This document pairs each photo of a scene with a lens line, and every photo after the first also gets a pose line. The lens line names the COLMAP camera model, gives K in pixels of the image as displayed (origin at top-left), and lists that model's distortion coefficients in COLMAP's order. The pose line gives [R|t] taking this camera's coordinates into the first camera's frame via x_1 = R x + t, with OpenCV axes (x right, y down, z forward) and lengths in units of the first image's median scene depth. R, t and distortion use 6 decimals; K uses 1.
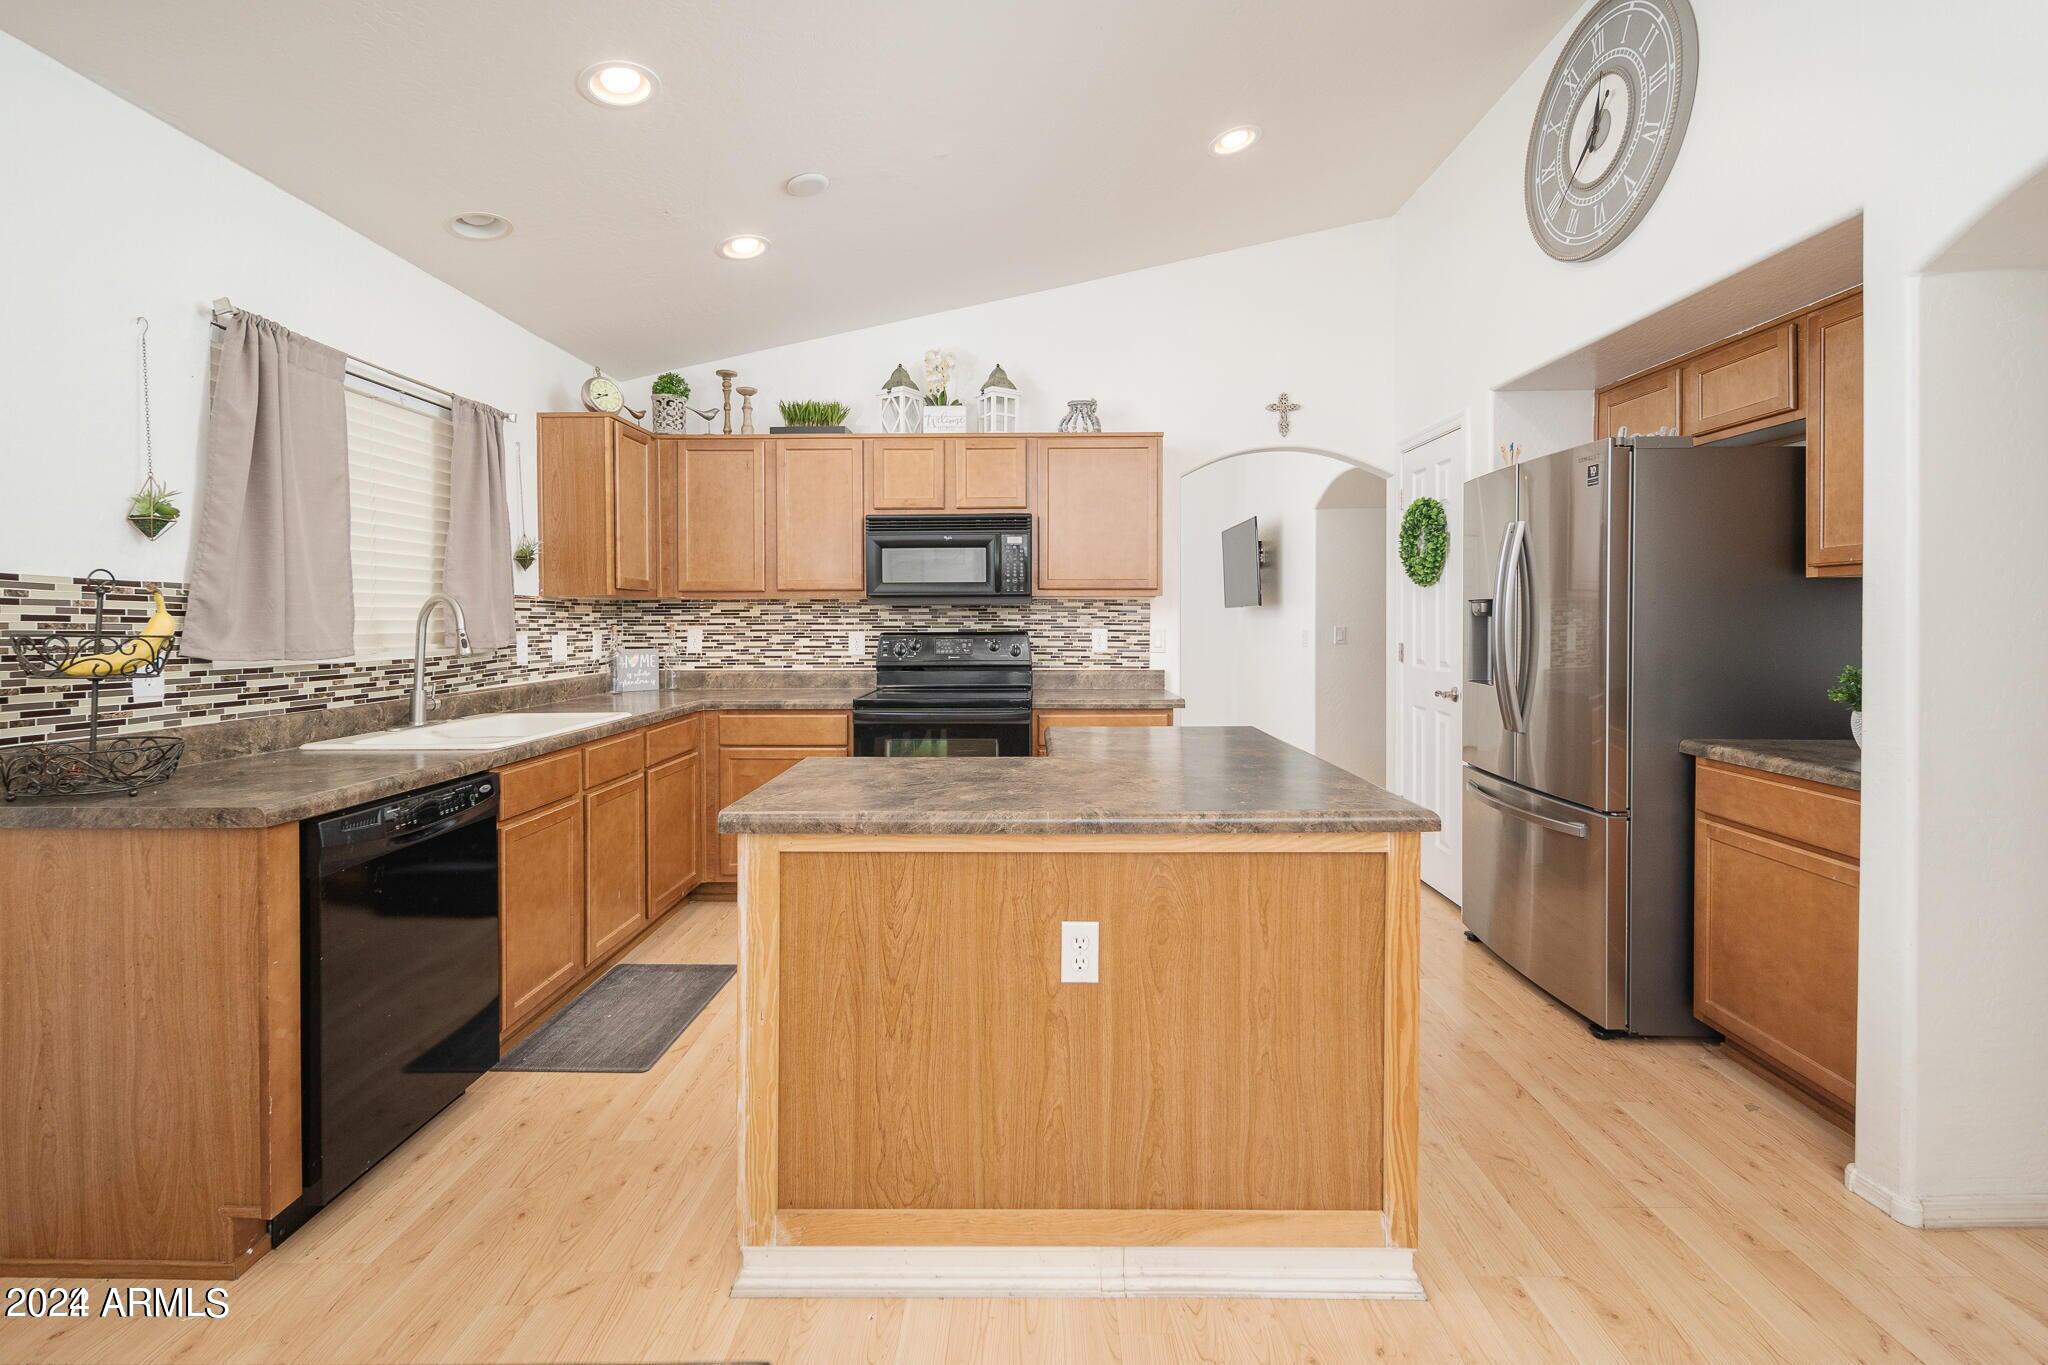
lens RADIAL K [[891.2, 0, 1030.4], [0, 891.2, 630.6], [0, 0, 1]] dist [-0.001620, -0.000601]
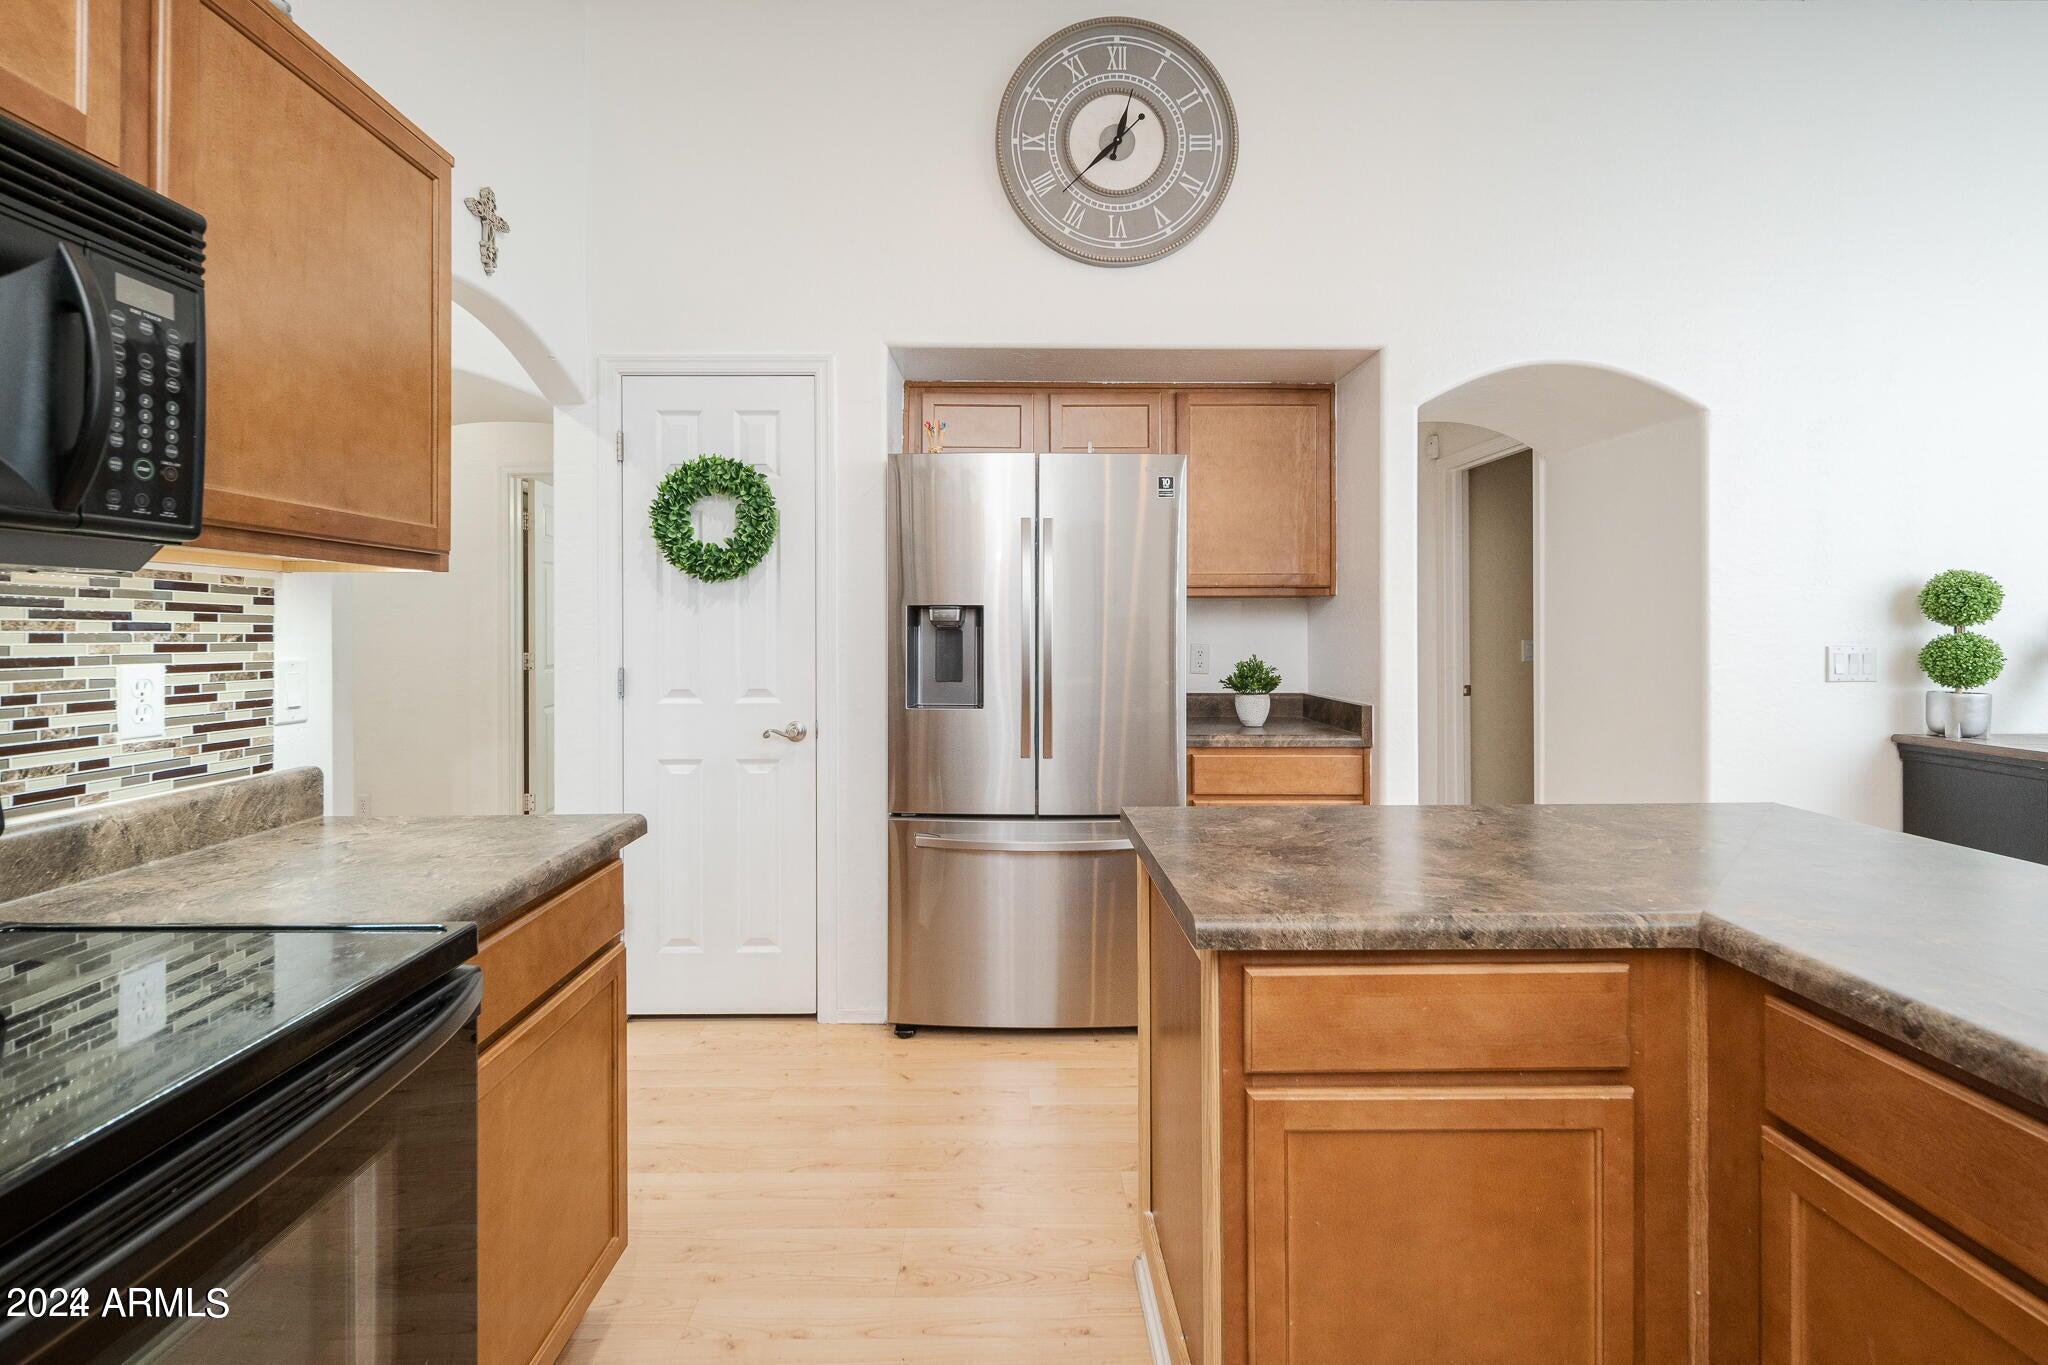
lens RADIAL K [[907.0, 0, 994.1], [0, 907.0, 628.7], [0, 0, 1]] dist [0.001796, 0.000008]
pose [[-0.008957, 0.000664, 0.999960, -0.262021], [0.016874, 0.999857, -0.000512, -0.010274], [-0.999818, 0.016868, -0.008967, 0.786911]]
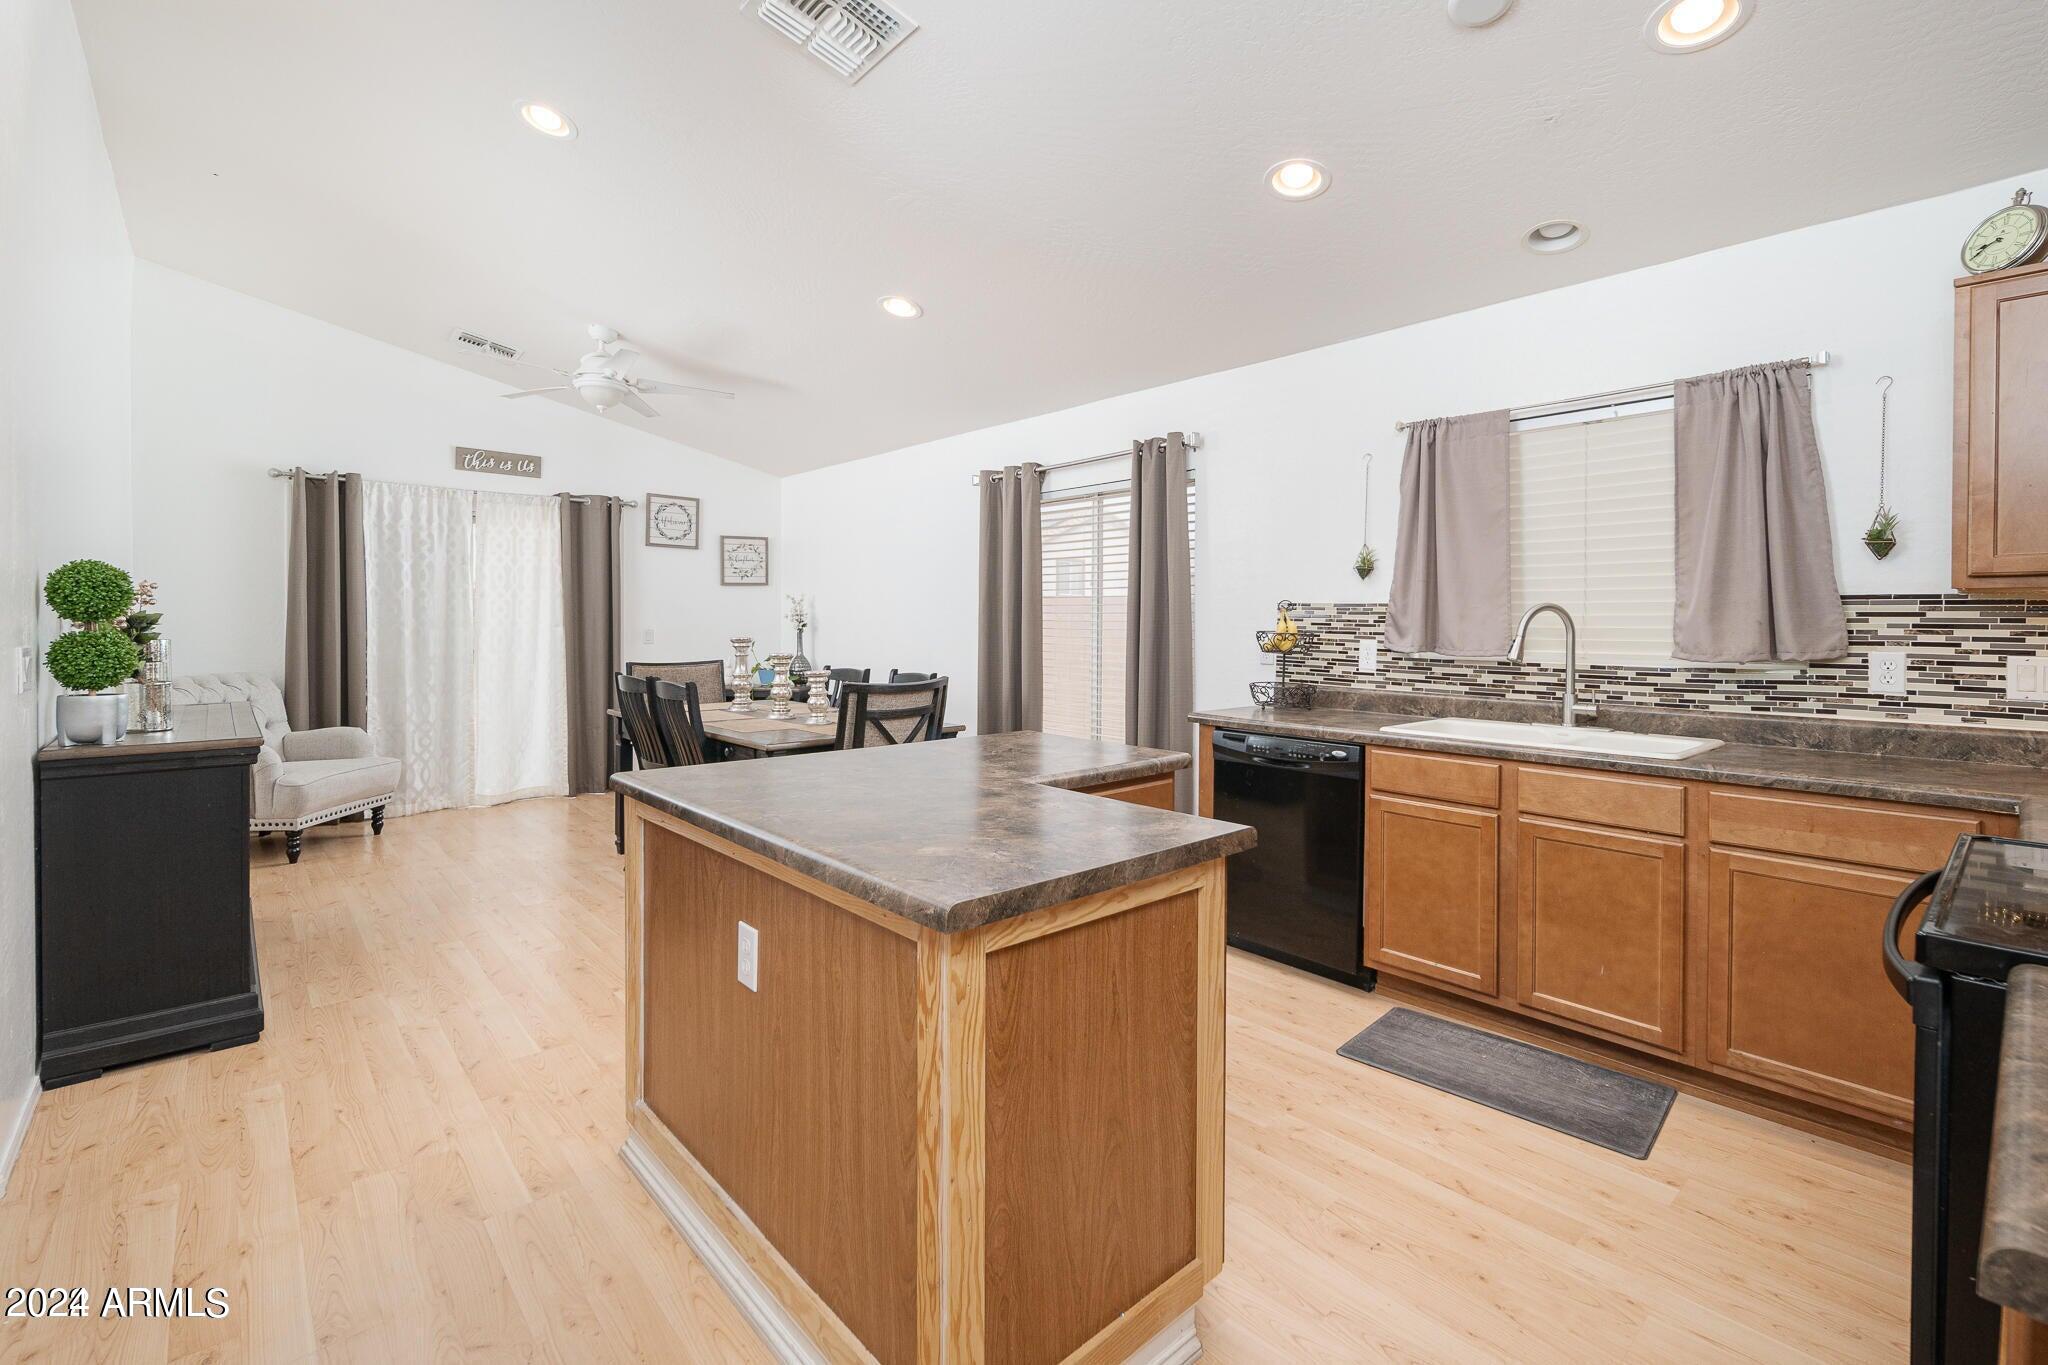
lens RADIAL K [[891.2, 0, 1030.4], [0, 891.2, 630.6], [0, 0, 1]] dist [-0.001620, -0.000601]
pose [[-0.734616, 0.004531, -0.678468, 0.354345], [-0.013372, 0.999687, 0.021155, -0.015464], [0.678351, 0.024613, -0.734326, 0.947601]]
